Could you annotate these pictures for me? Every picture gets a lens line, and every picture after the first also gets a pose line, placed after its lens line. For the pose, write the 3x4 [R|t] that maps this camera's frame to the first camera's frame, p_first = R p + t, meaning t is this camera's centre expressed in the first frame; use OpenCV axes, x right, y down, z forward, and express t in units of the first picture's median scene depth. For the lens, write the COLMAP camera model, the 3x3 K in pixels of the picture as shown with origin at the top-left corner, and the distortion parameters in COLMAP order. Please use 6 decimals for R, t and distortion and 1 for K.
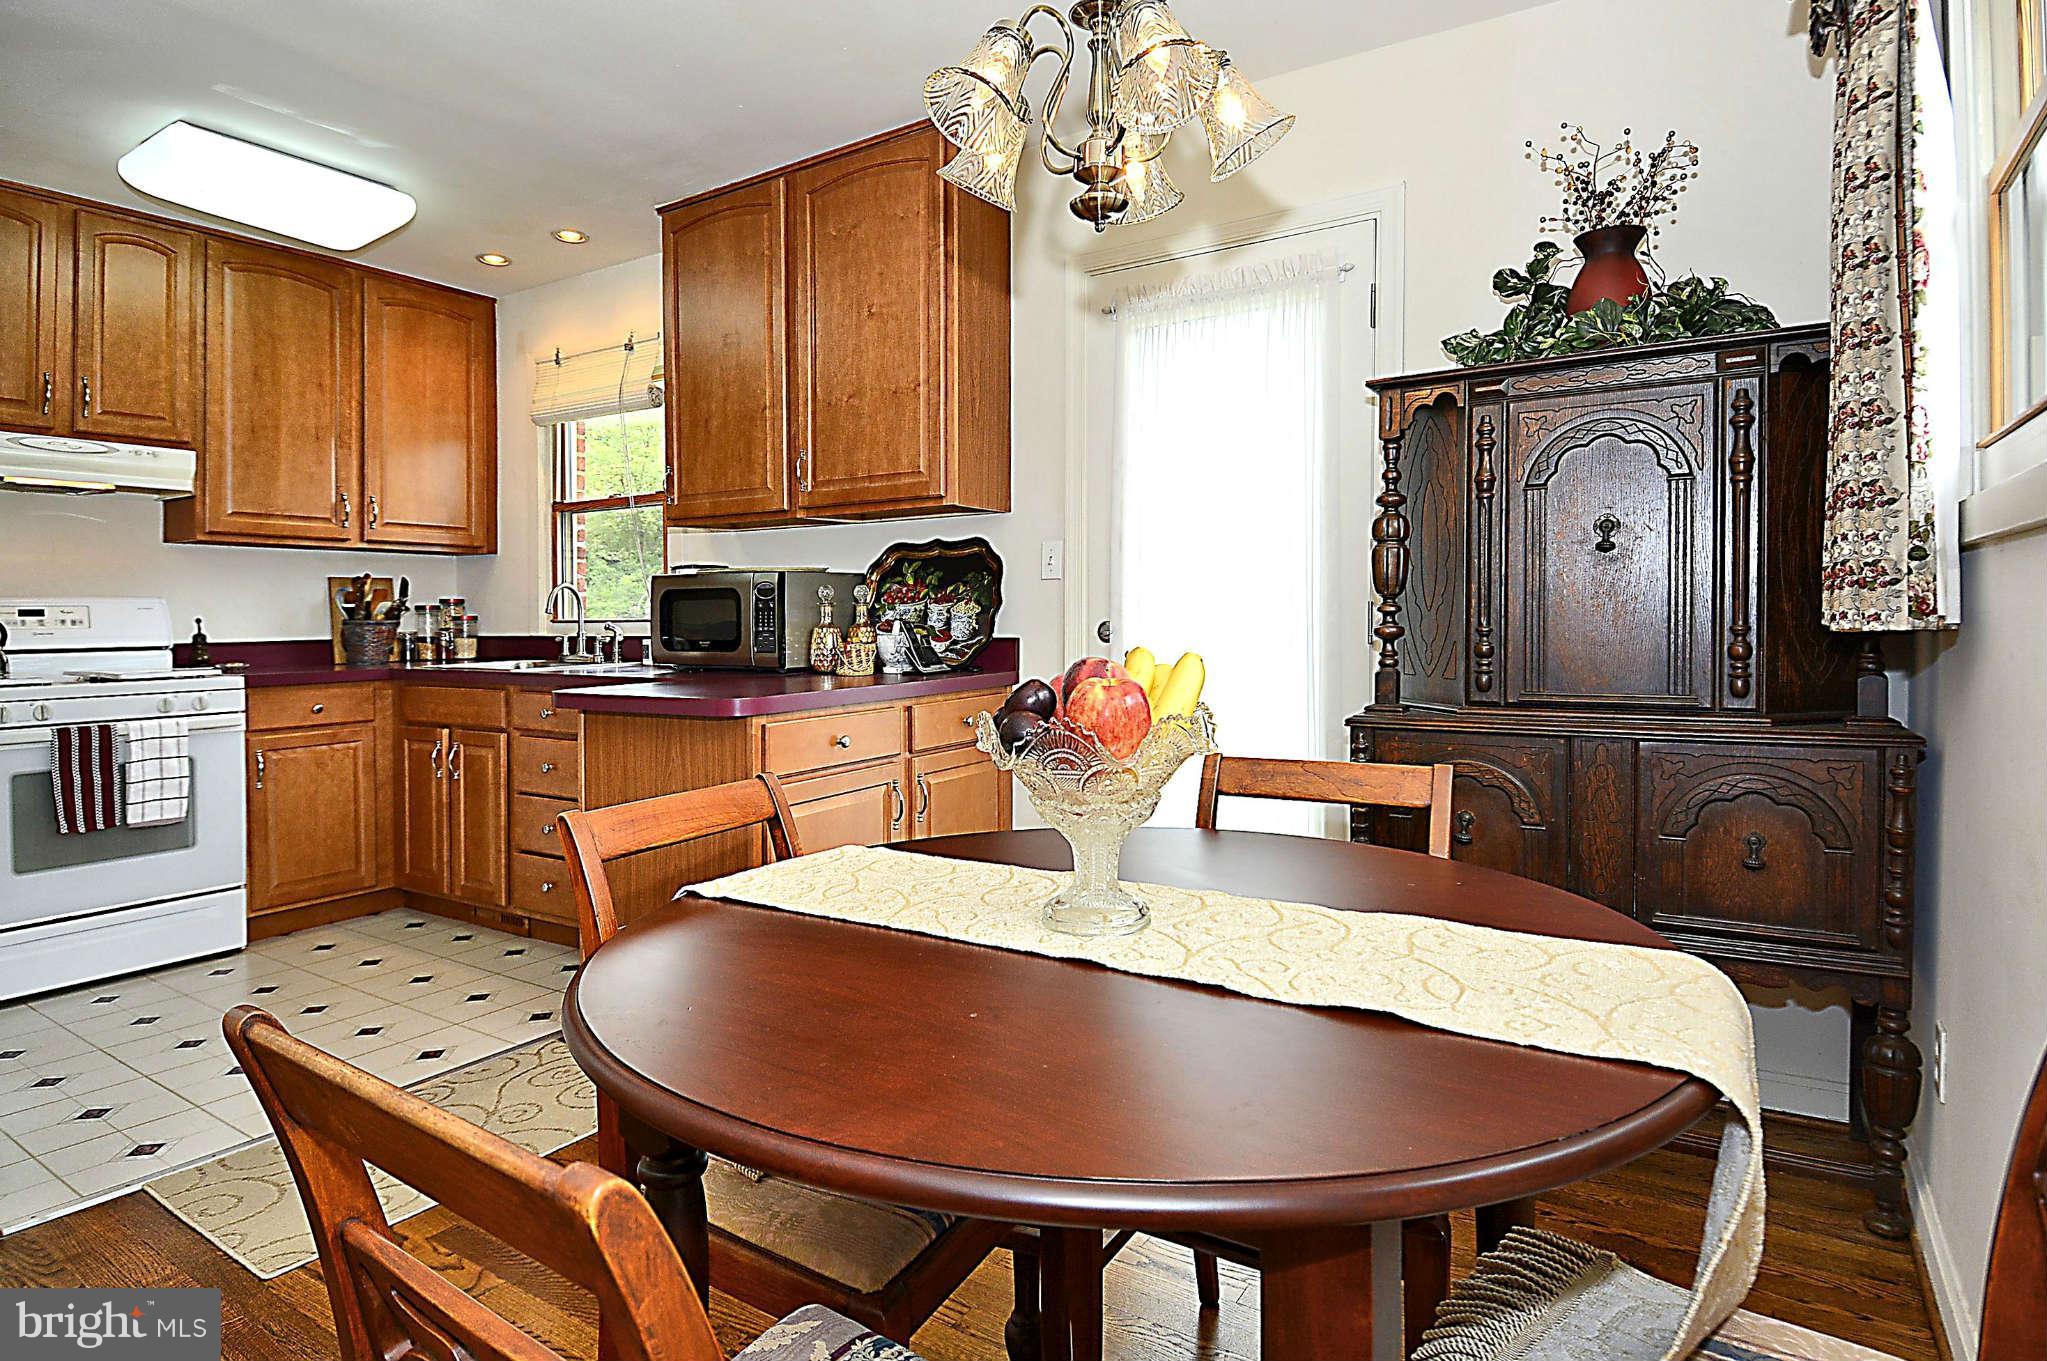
lens RADIAL K [[1084.5, 0, 1000.6], [0, 1084.5, 661.4], [0, 0, 1]] dist [0.036591, -0.001159]
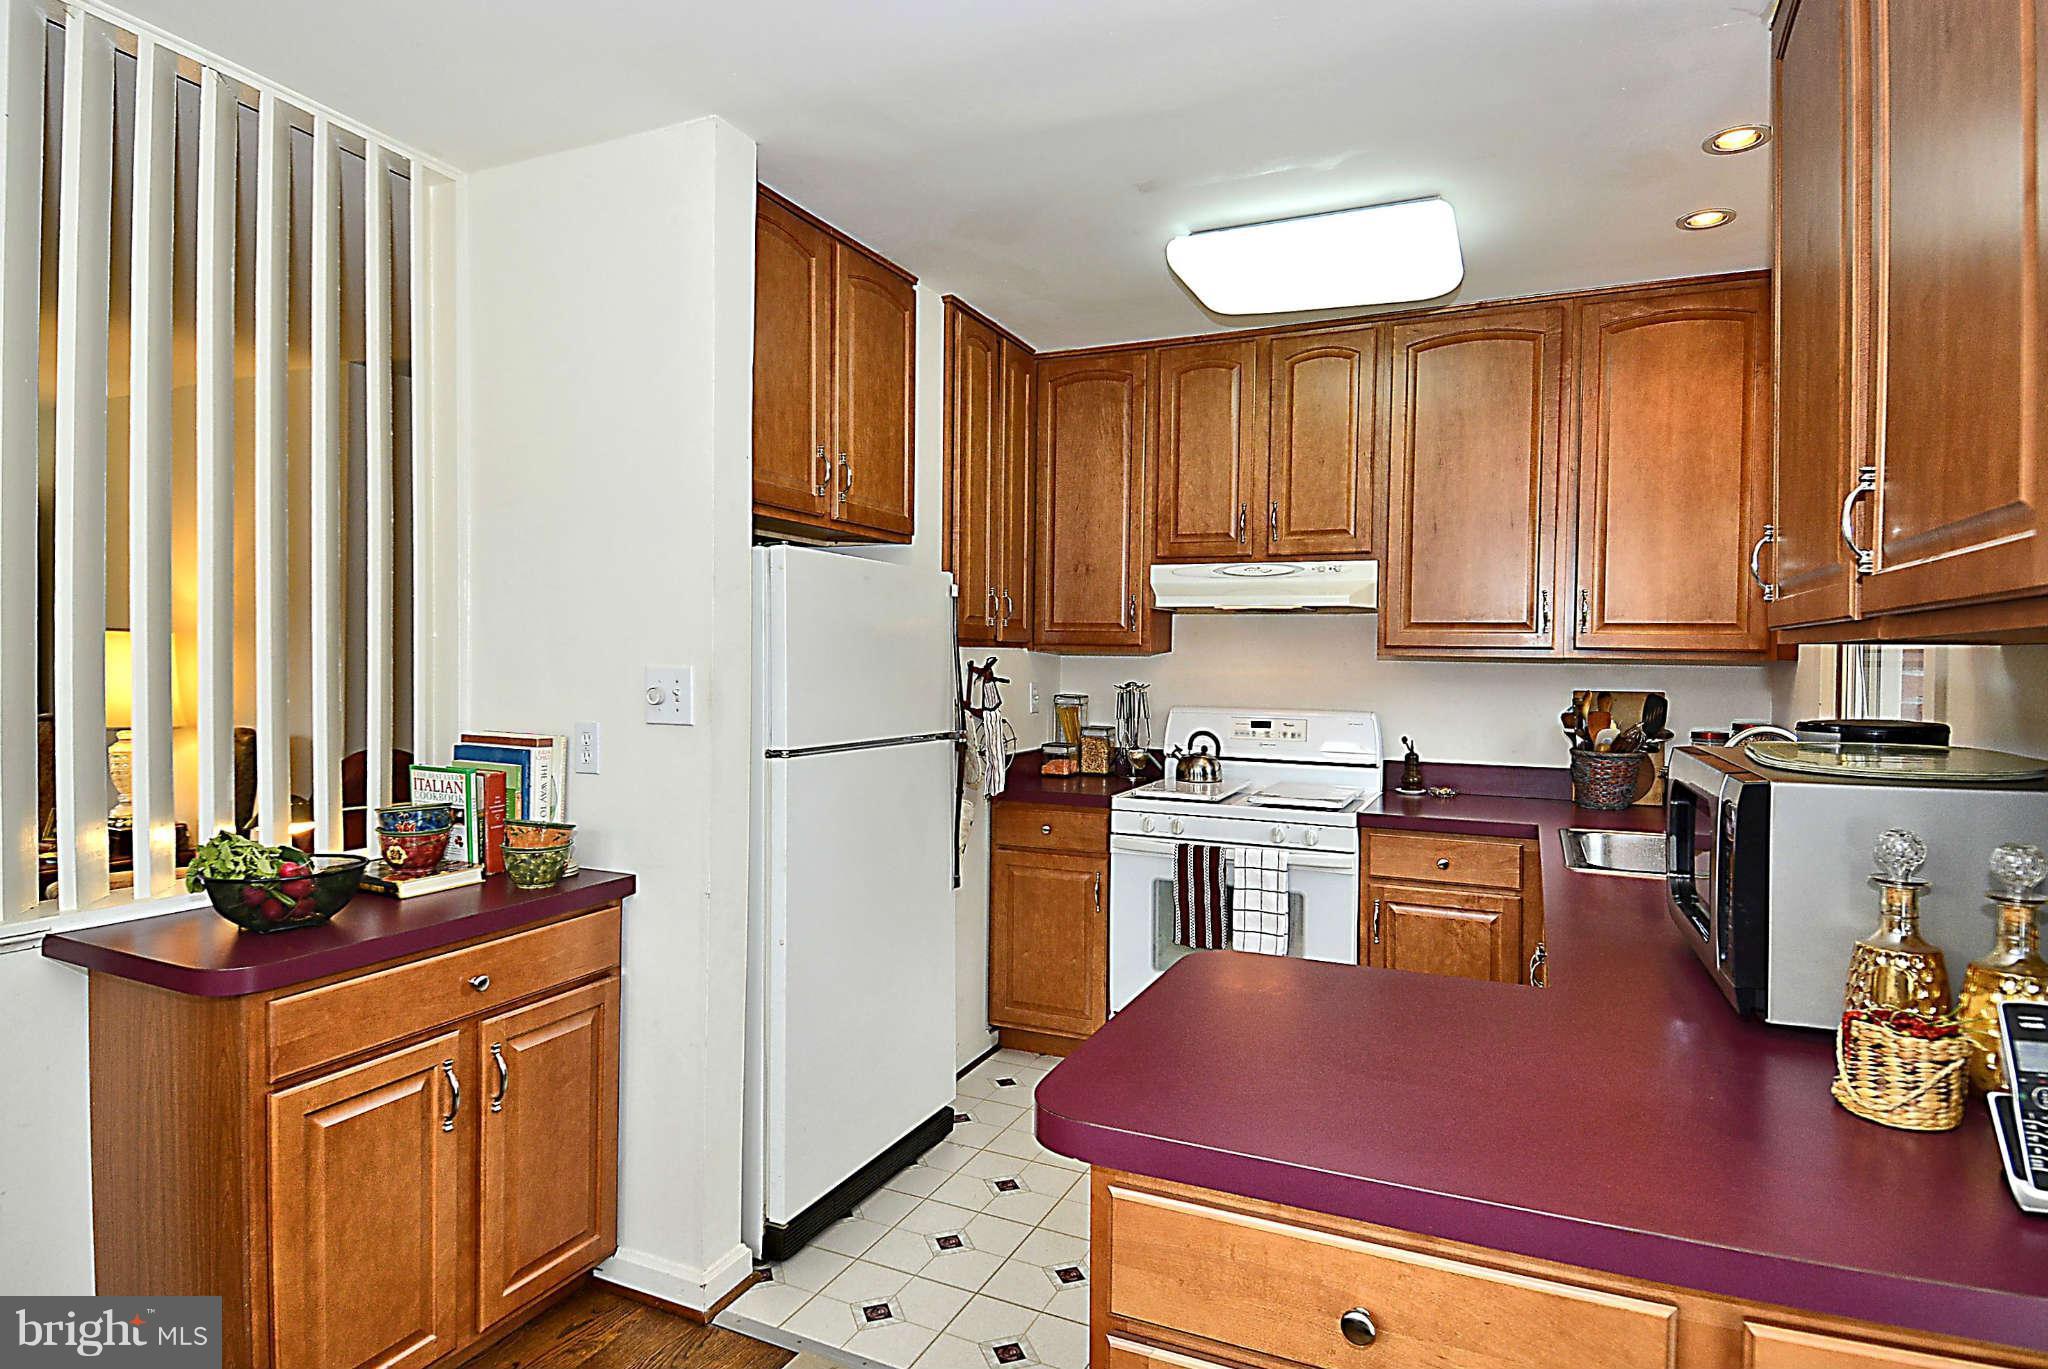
lens RADIAL K [[1085.0, 0, 1001.1], [0, 1085.0, 665.4], [0, 0, 1]] dist [0.036591, -0.001159]
pose [[0.165793, 0.028094, -0.985760, 0.123714], [-0.061216, 0.997960, 0.018146, -0.102159], [0.984259, 0.057336, 0.167175, 0.557379]]
